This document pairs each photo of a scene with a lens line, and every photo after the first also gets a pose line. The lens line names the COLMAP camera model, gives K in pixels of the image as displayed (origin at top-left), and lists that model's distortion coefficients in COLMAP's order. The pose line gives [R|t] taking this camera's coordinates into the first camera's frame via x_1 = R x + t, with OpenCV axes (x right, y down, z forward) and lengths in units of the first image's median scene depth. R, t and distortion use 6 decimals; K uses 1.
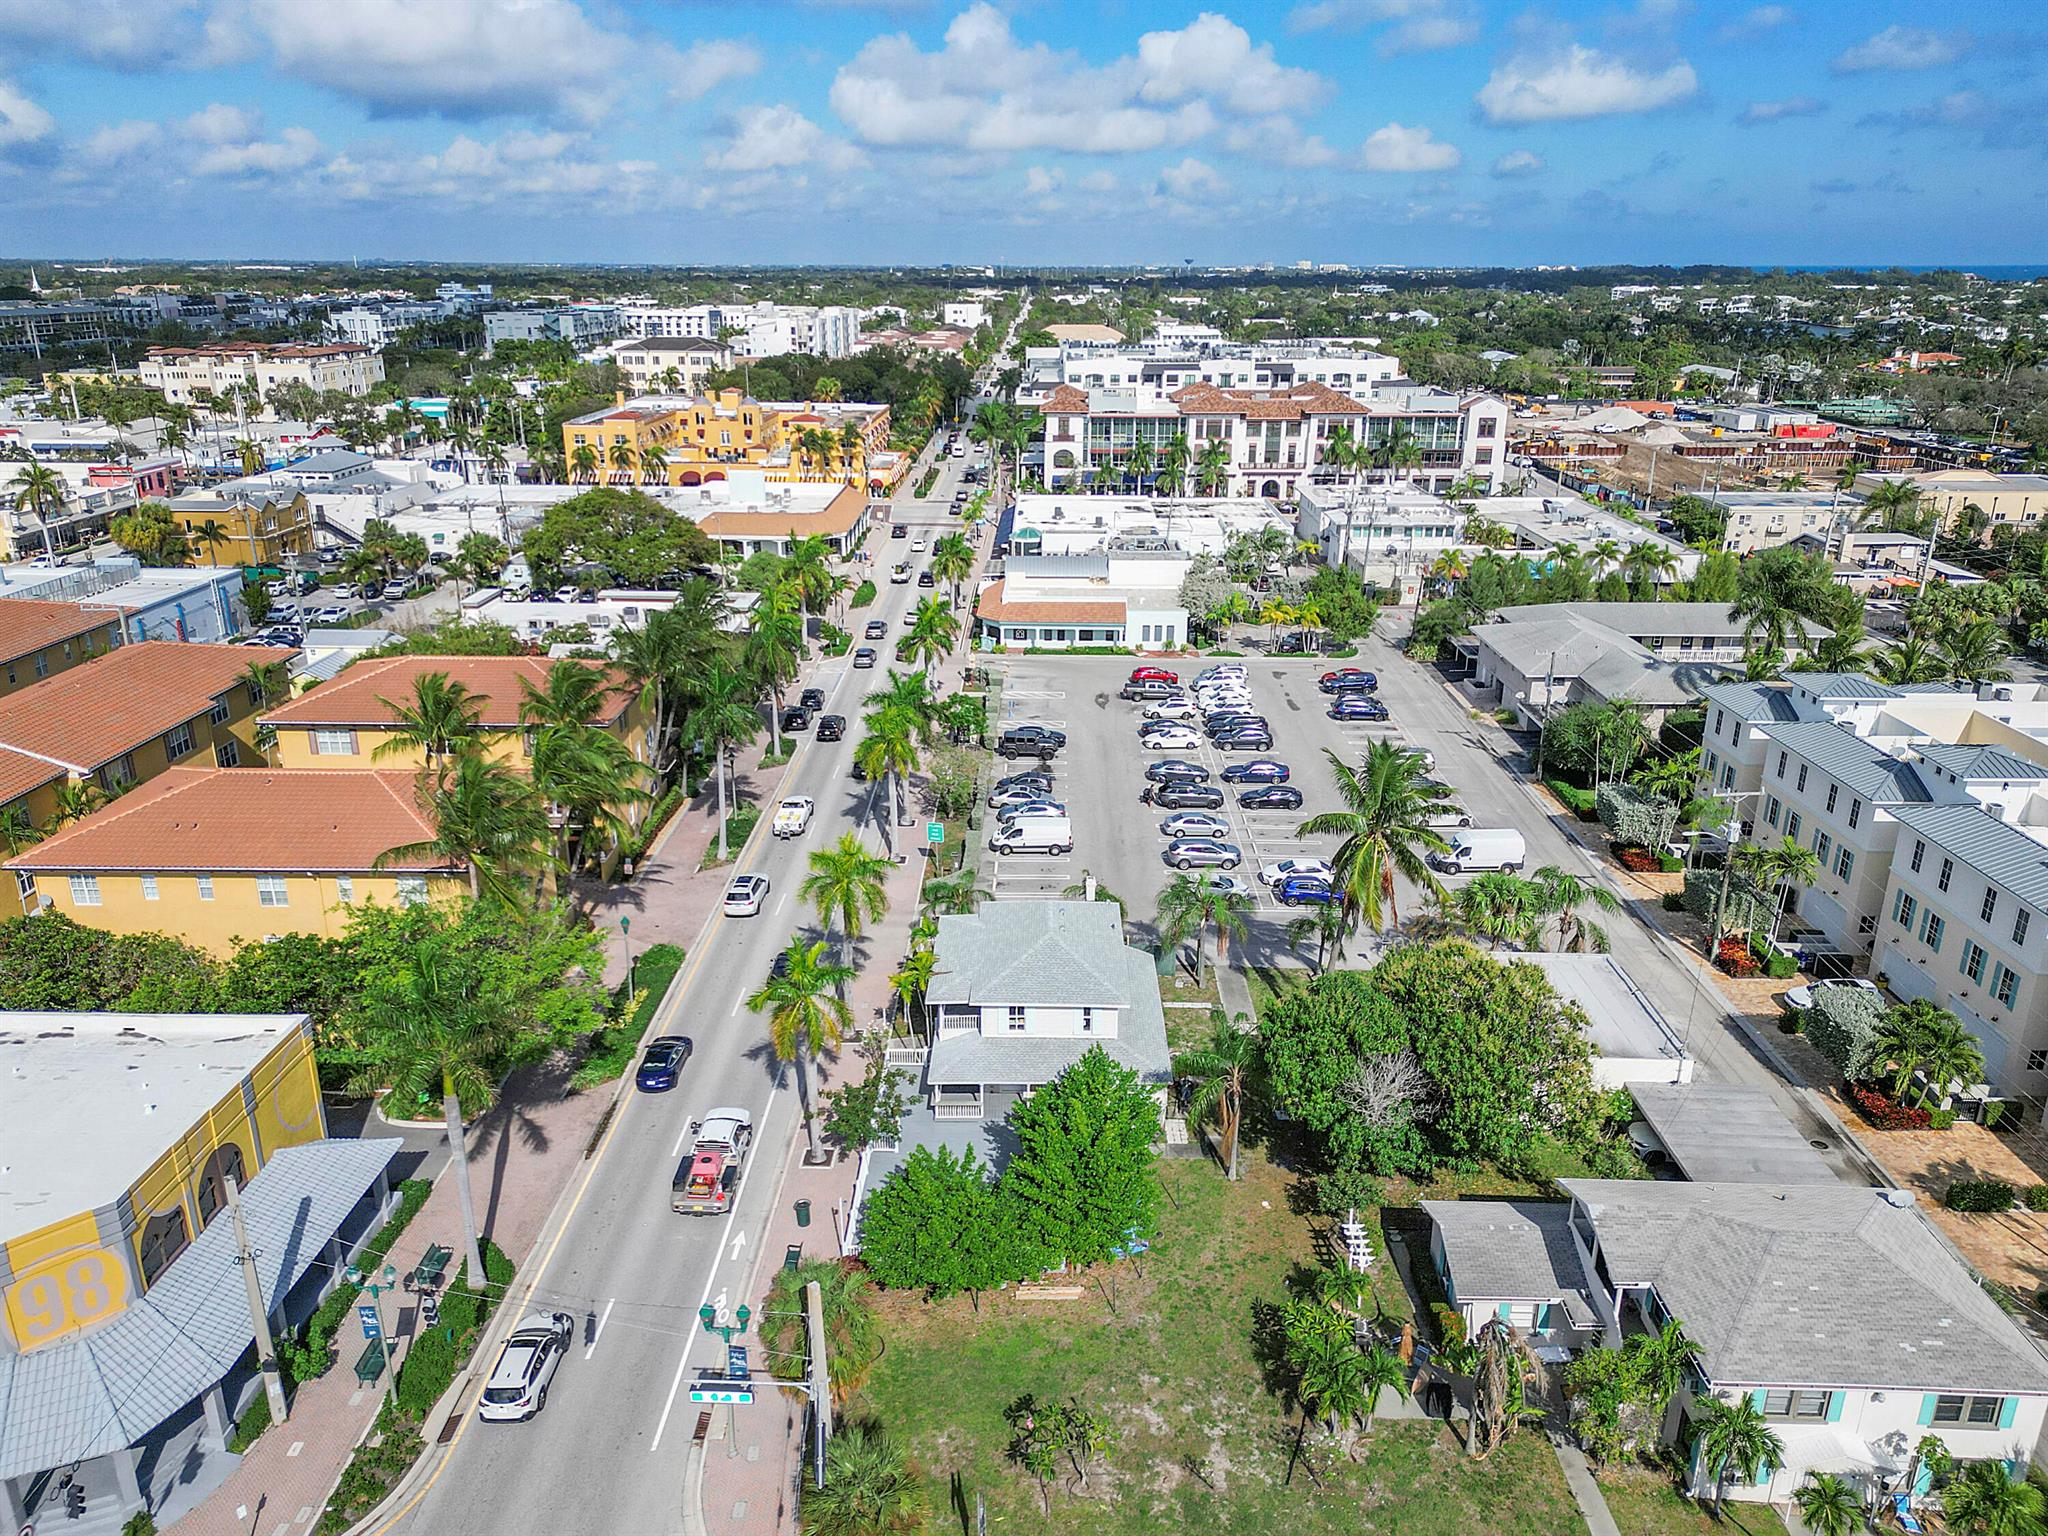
lens RADIAL K [[1394.2, 0, 1020.5], [0, 1394.2, 827.3], [0, 0, 1]] dist [0.088373, -0.104357]
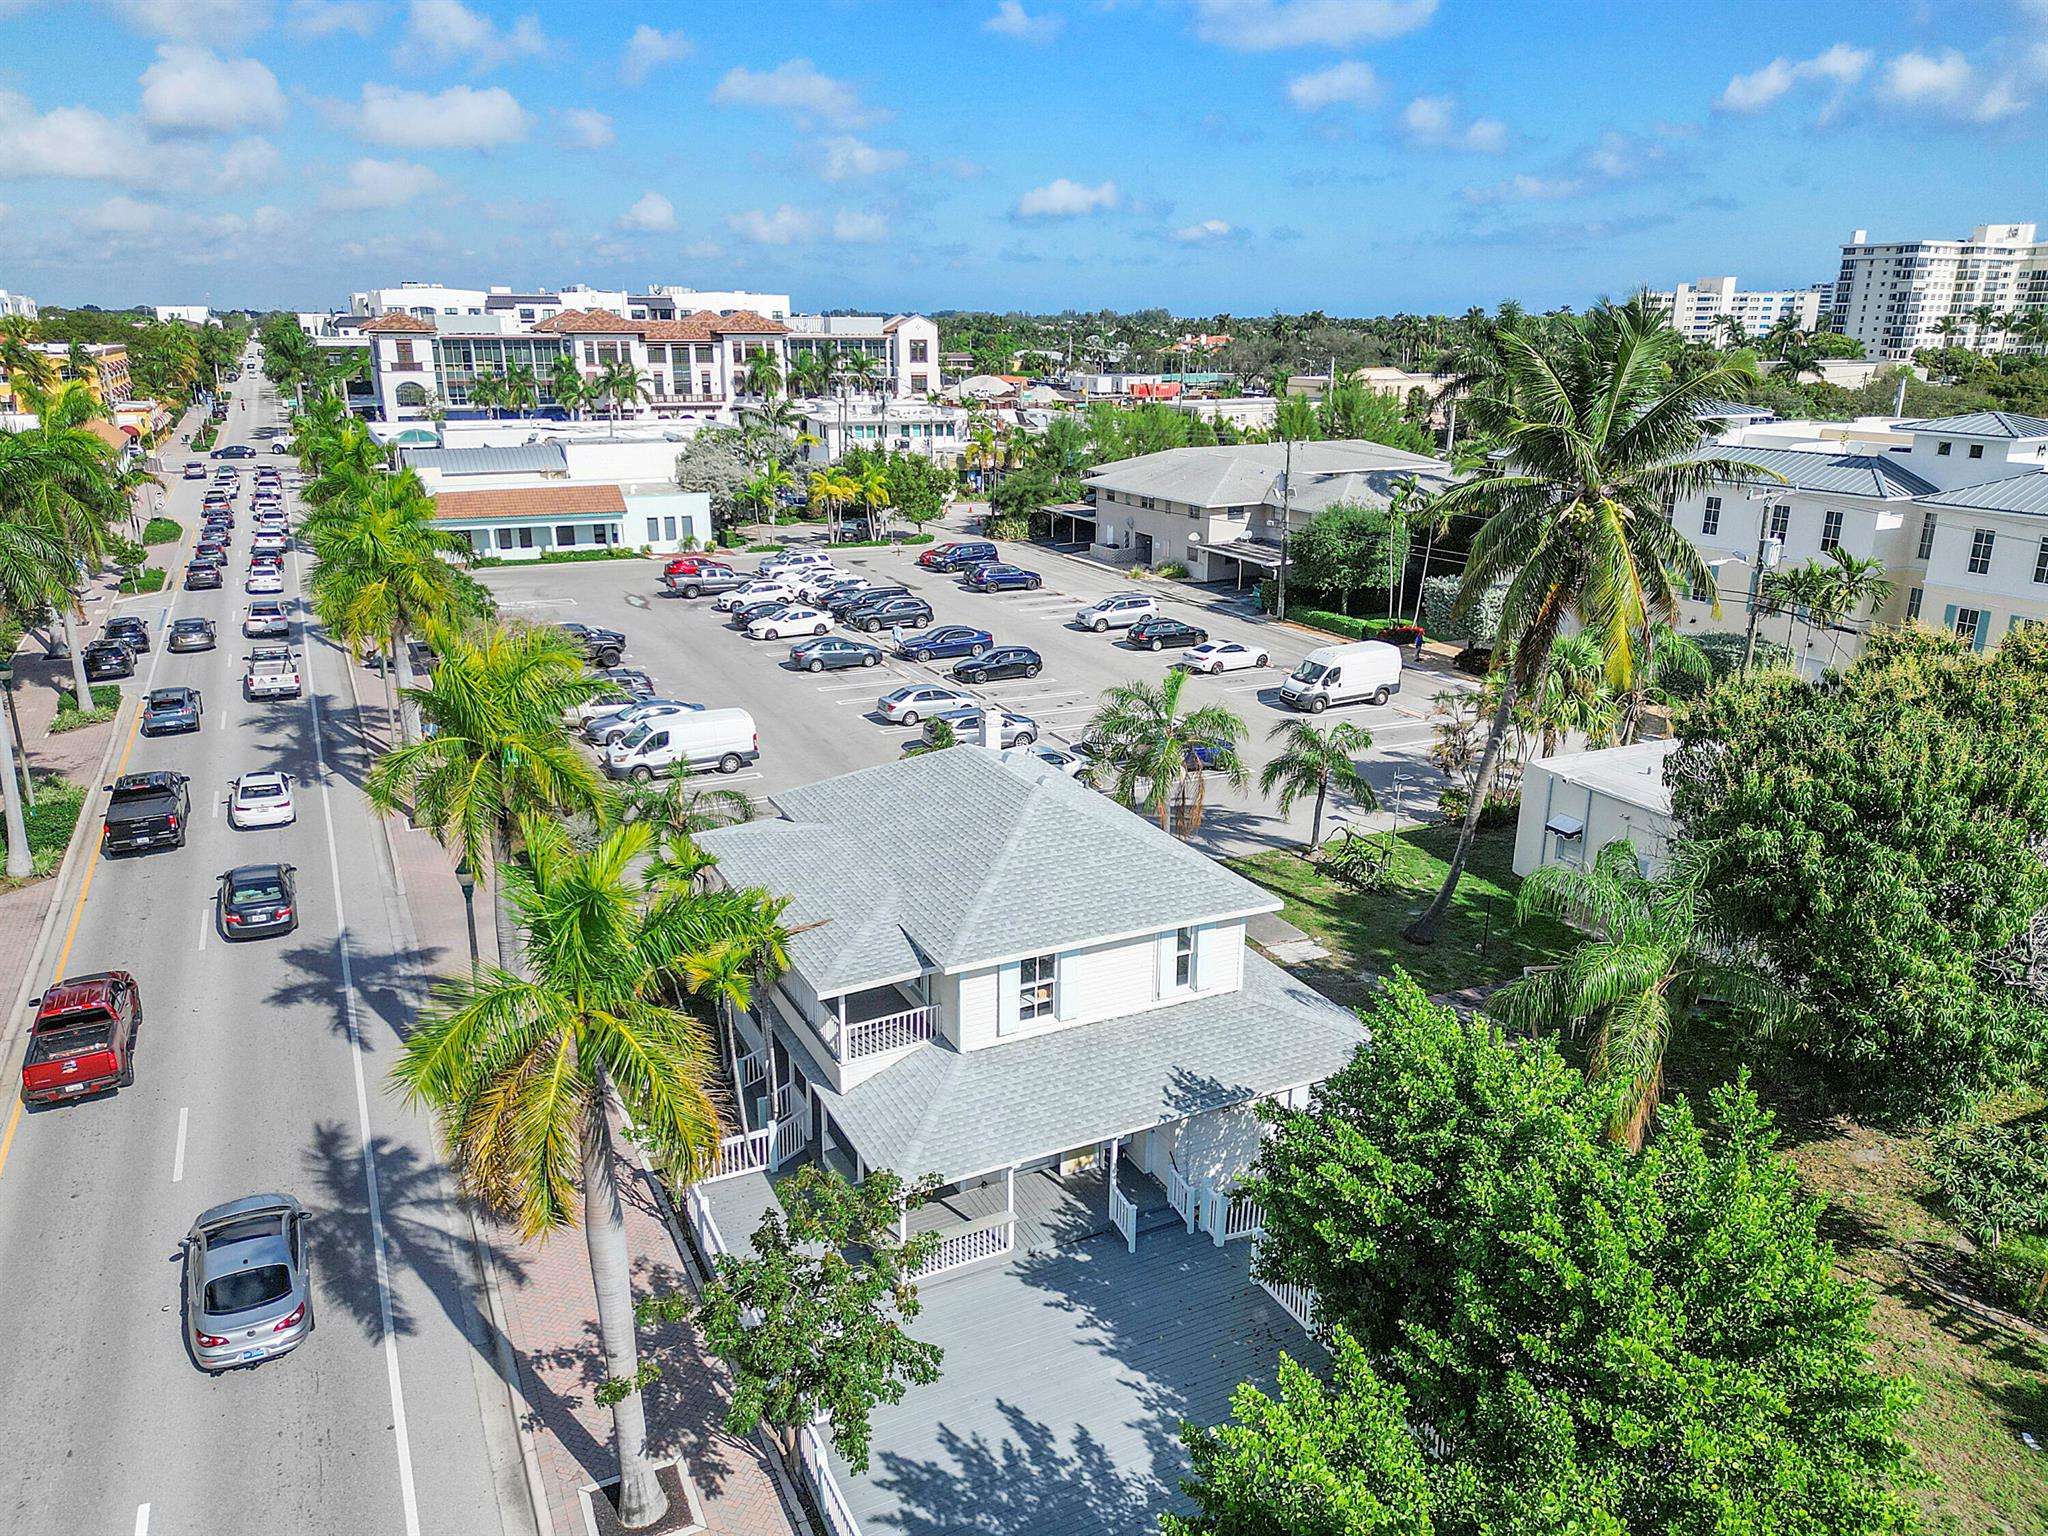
lens RADIAL K [[1439.6, 0, 1024.0], [0, 1439.6, 768.0], [0, 0, 1]] dist [0.047432, -0.068471]
pose [[0.884310, -0.132994, 0.447559, -0.062270], [0.169193, 0.984701, -0.041693, 0.029782], [-0.435167, 0.112594, 0.893282, 0.203878]]
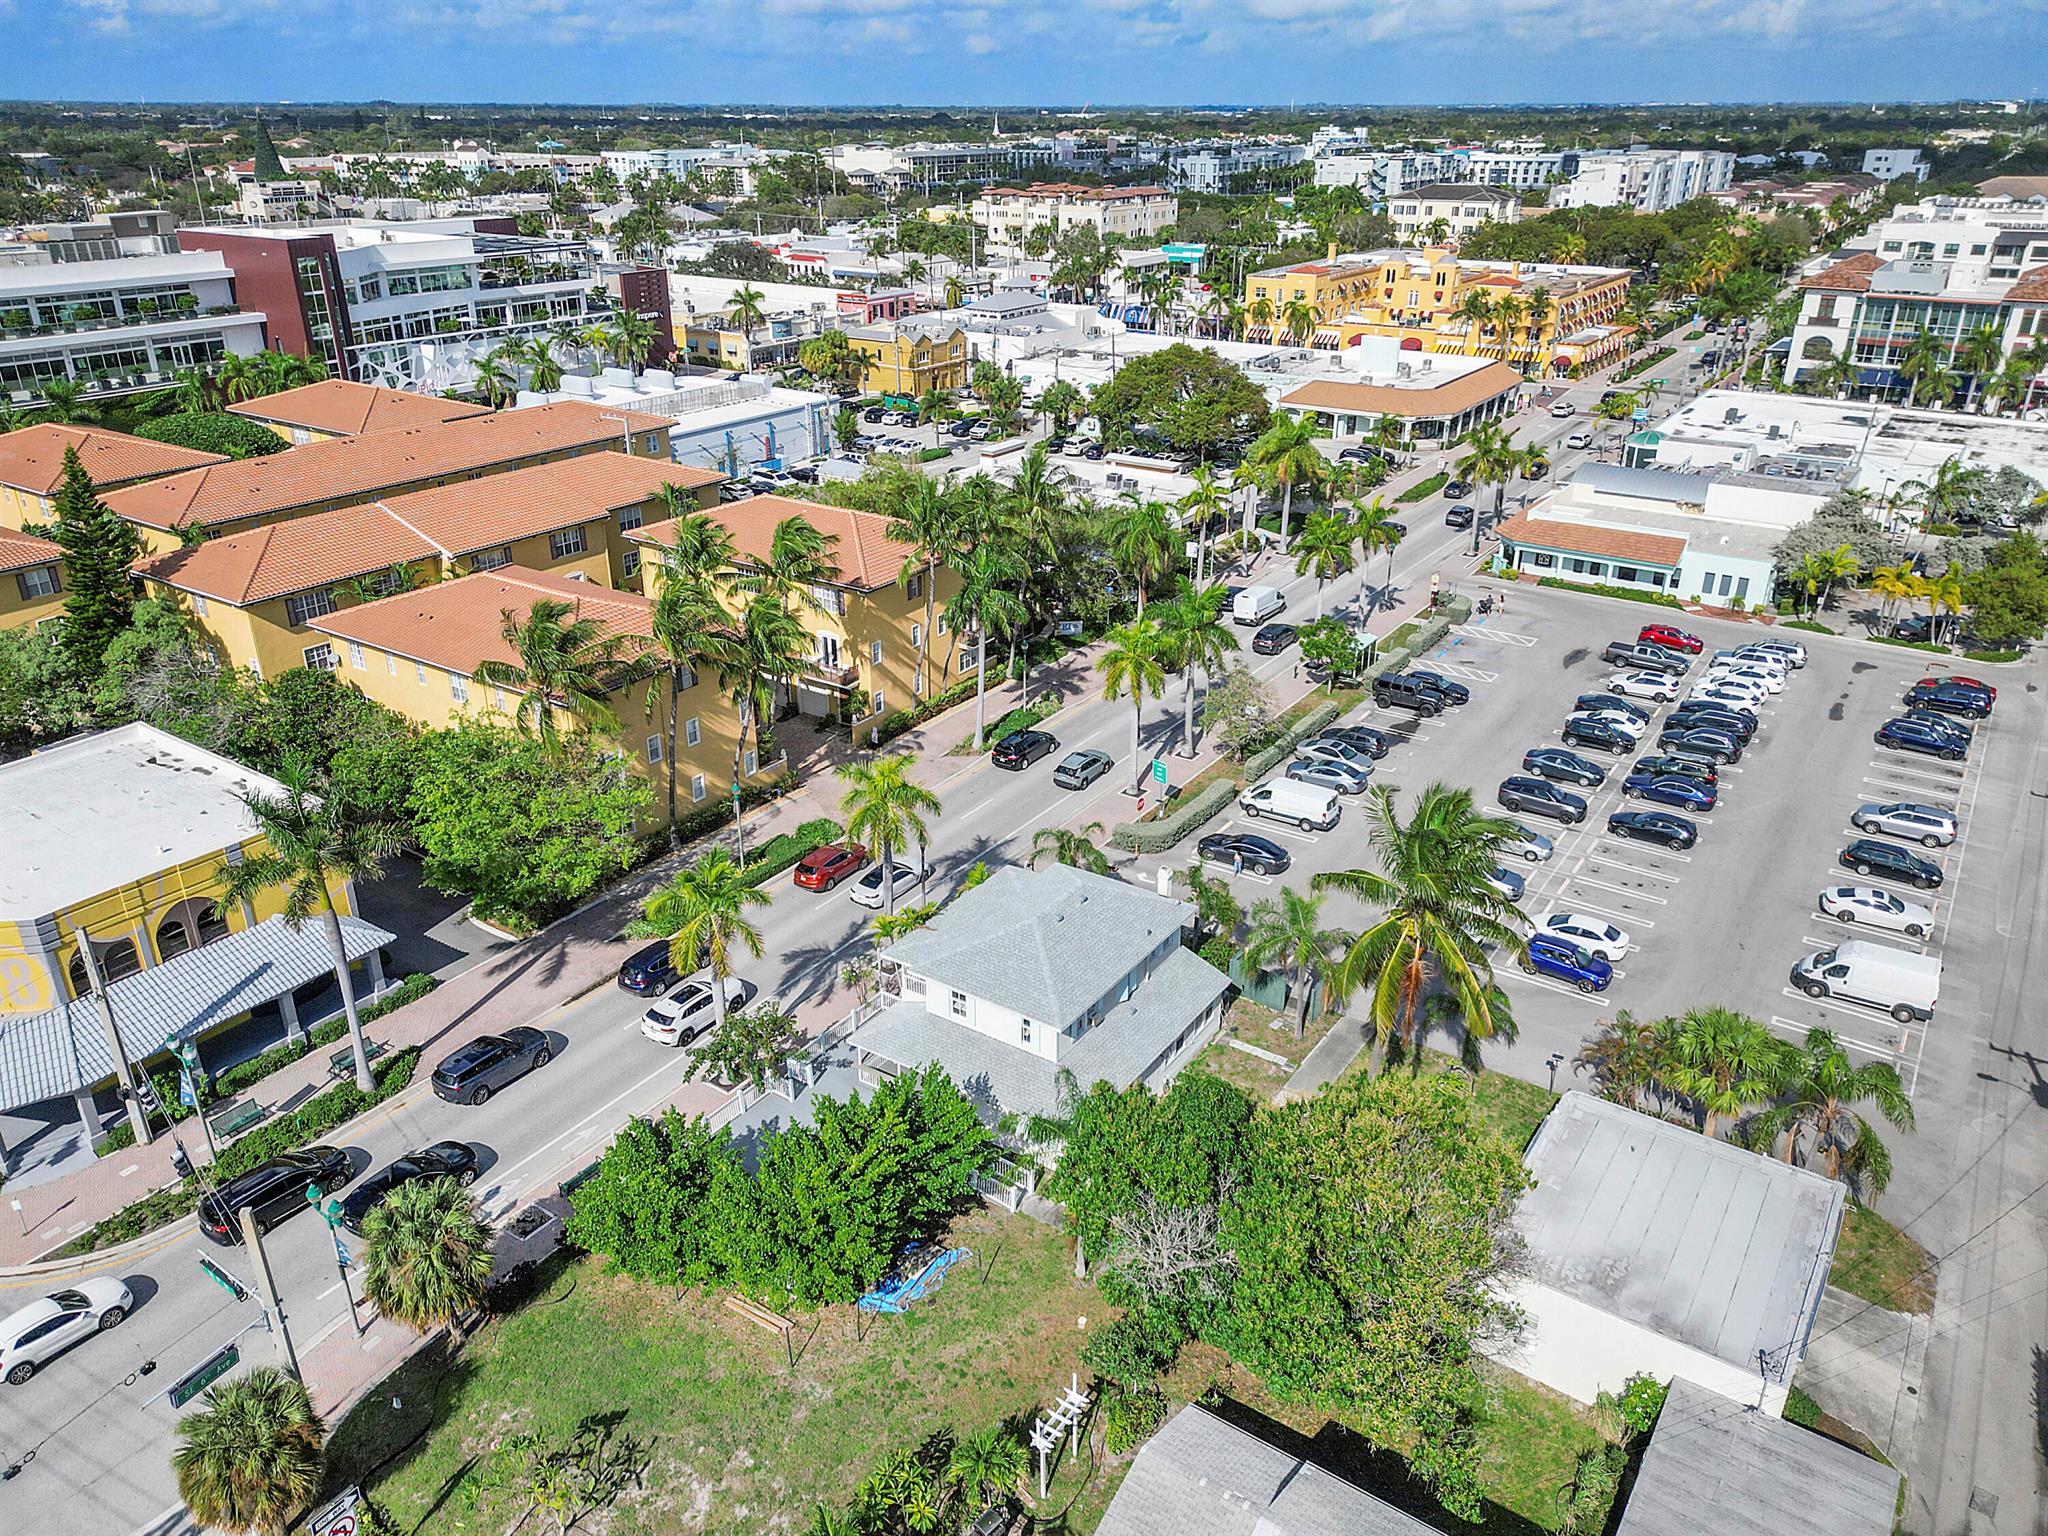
lens RADIAL K [[1460.9, 0, 1053.3], [0, 1460.9, 762.6], [0, 0, 1]] dist [0.060247, -0.051358]
pose [[0.842095, 0.218242, -0.493200, 0.150252], [-0.198509, 0.975695, 0.092811, -0.033219], [0.501468, 0.019749, 0.864951, 0.084288]]
